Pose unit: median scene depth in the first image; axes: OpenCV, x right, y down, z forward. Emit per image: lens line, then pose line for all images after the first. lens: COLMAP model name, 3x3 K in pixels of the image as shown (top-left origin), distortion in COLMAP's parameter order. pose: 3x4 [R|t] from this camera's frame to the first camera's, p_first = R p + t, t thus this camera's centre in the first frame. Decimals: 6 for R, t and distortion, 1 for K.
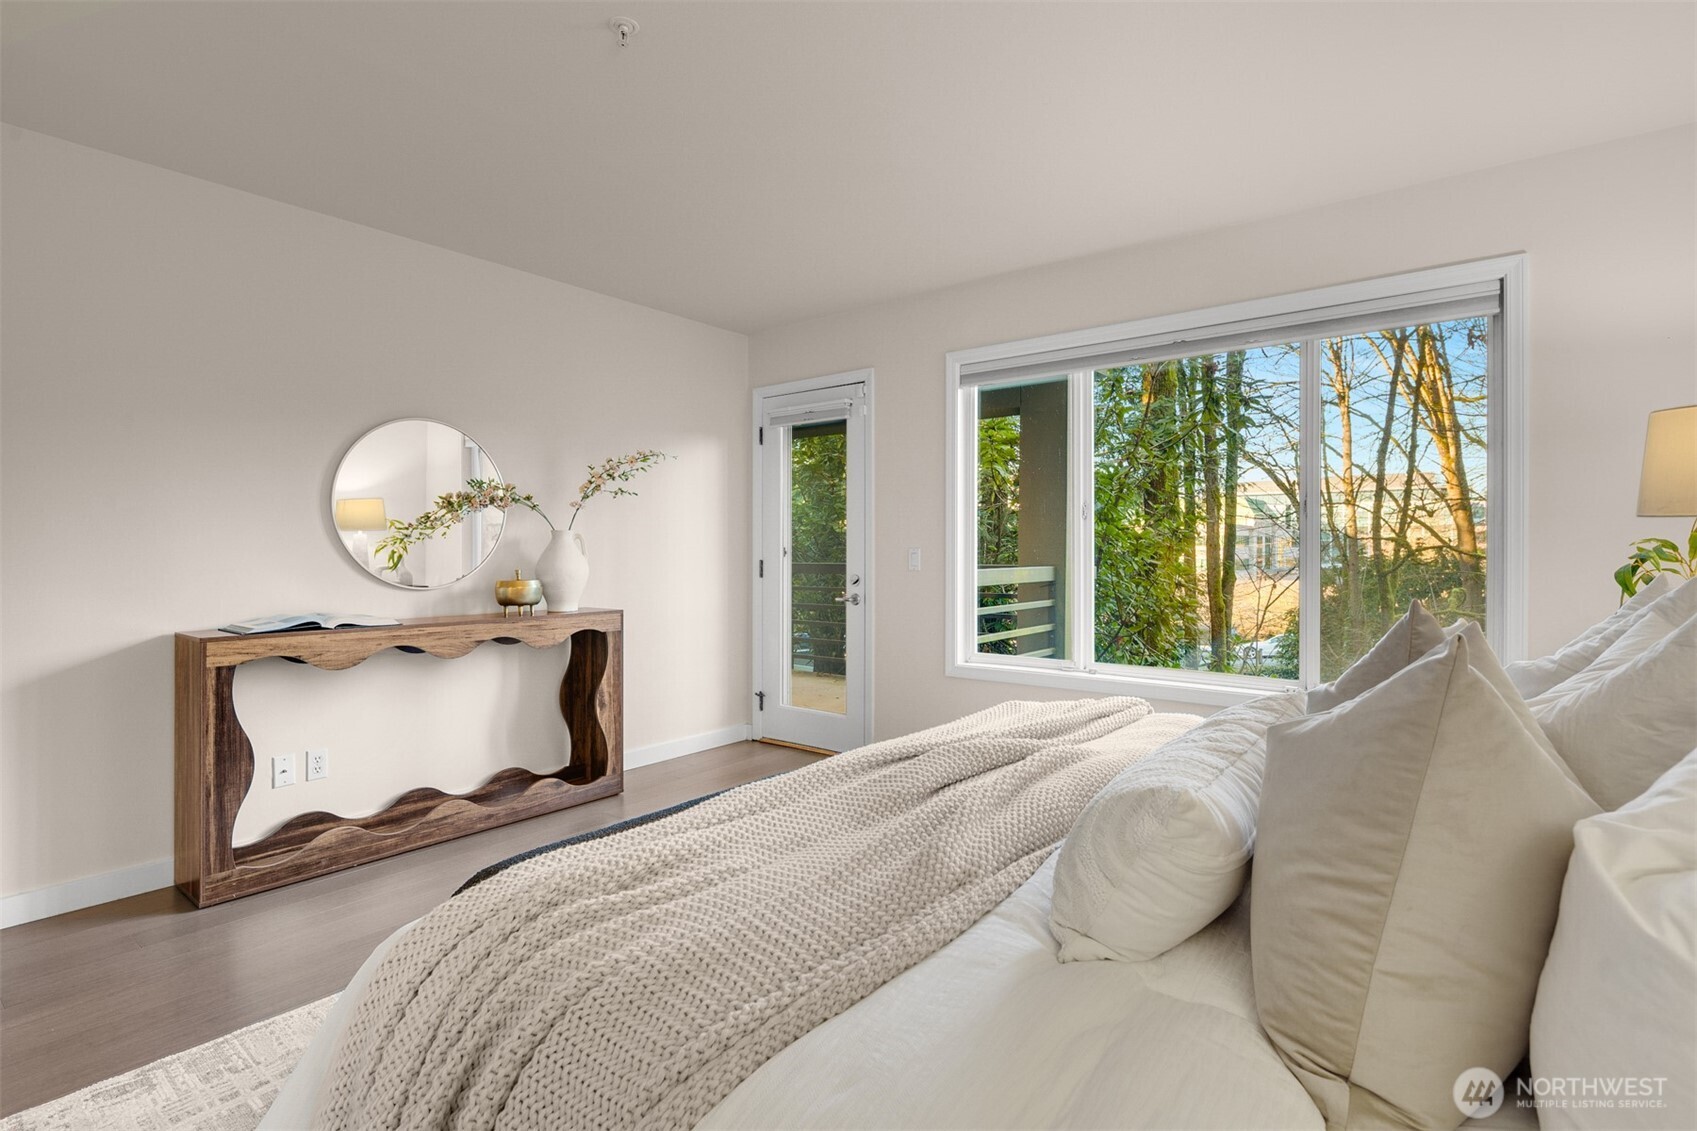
lens RADIAL K [[819.9, 0, 845.3], [0, 819.9, 553.3], [0, 0, 1]] dist [-0.000210, -0.000237]
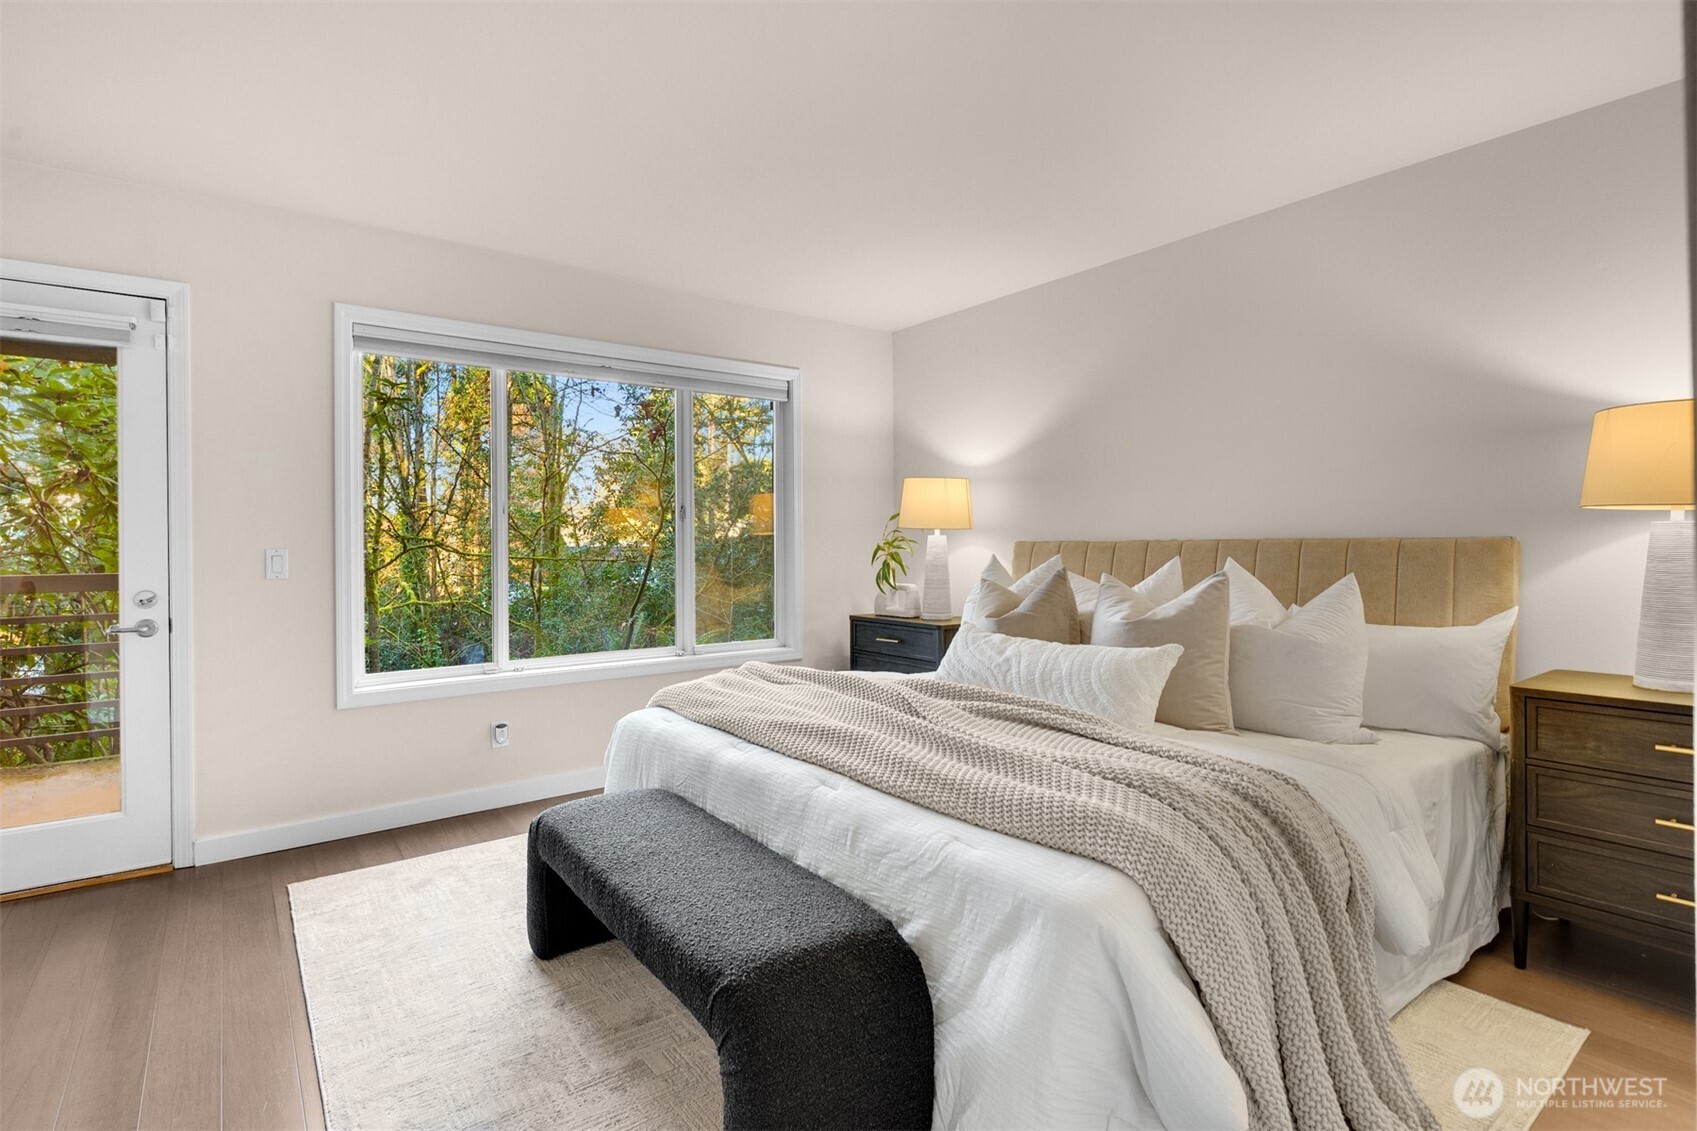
lens RADIAL K [[819.9, 0, 846.1], [0, 819.9, 552.0], [0, 0, 1]] dist [-0.000210, -0.000237]
pose [[0.248801, -0.012481, 0.968474, -0.480928], [0.009091, 0.999903, 0.010550, -0.005875], [-0.968512, 0.006180, 0.248890, 0.300239]]
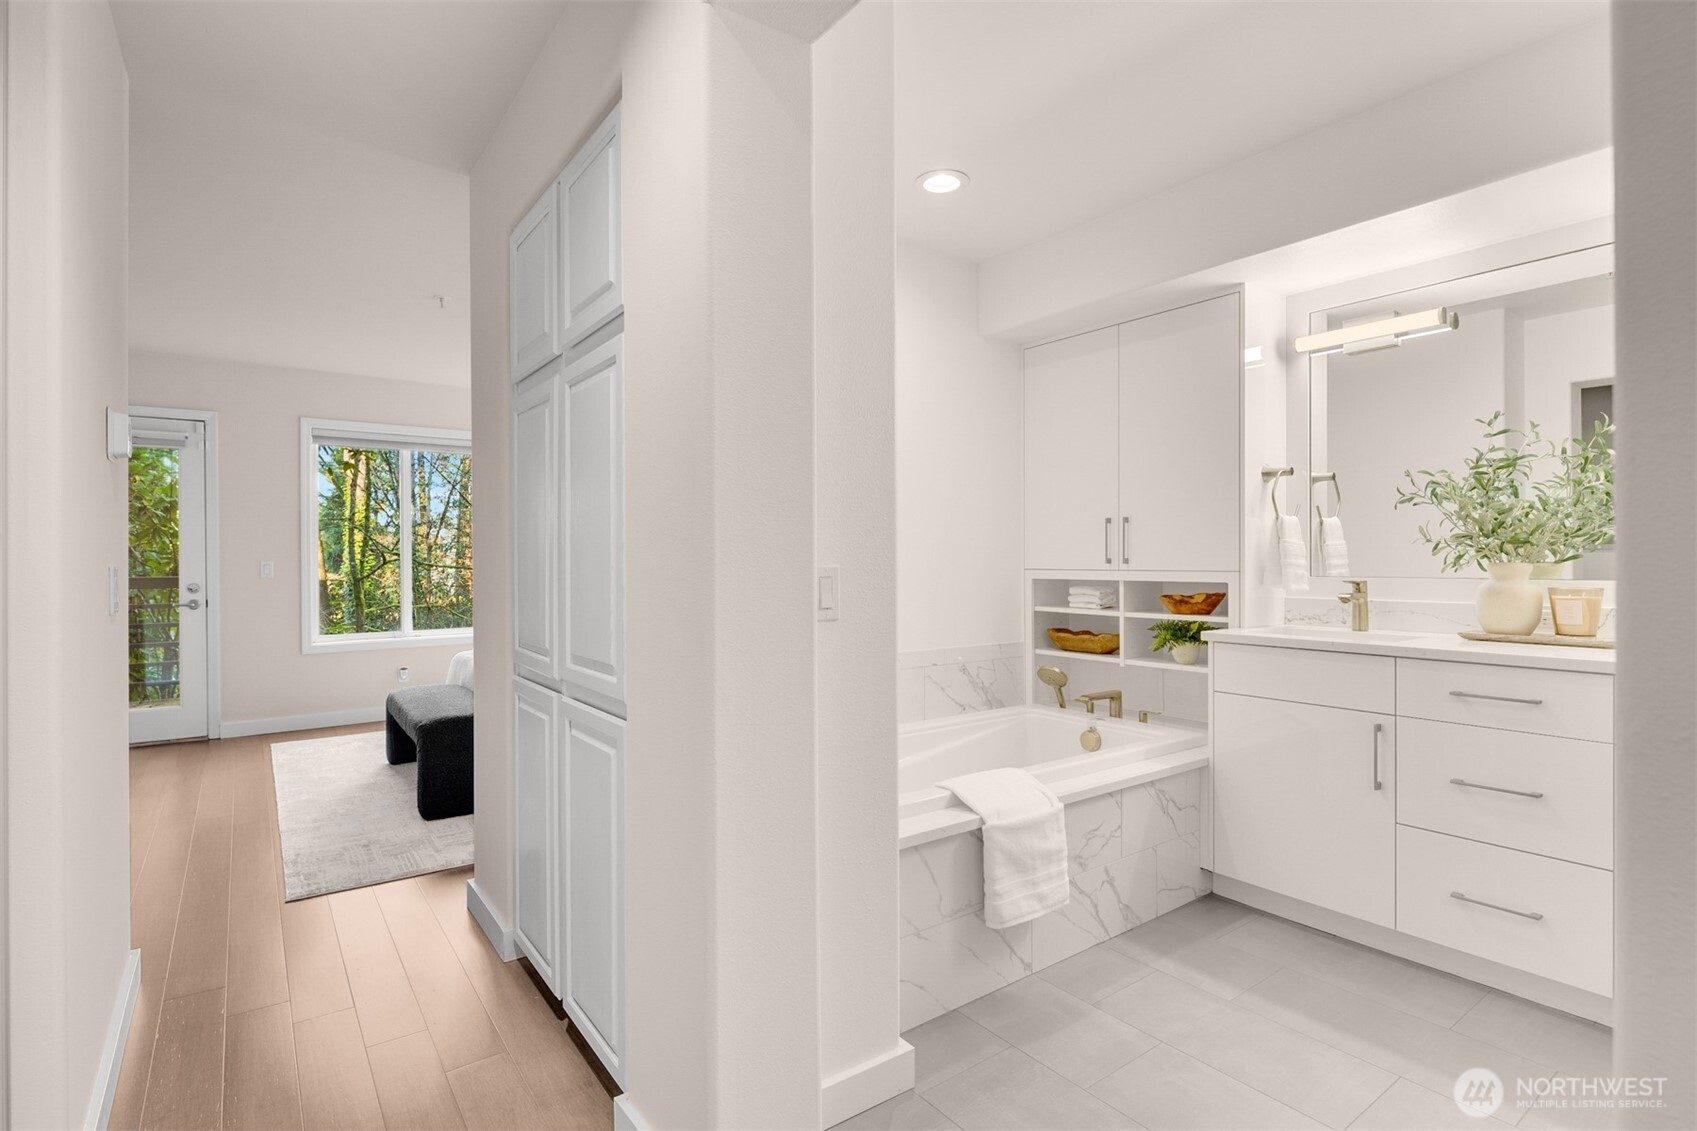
lens RADIAL K [[819.9, 0, 851.7], [0, 819.9, 565.7], [0, 0, 1]] dist [-0.000210, -0.000237]
pose [[0.258371, -0.012847, 0.965960, -0.882467], [0.006987, 0.999910, 0.011430, -0.006033], [-0.966021, 0.003796, 0.258437, -0.217350]]
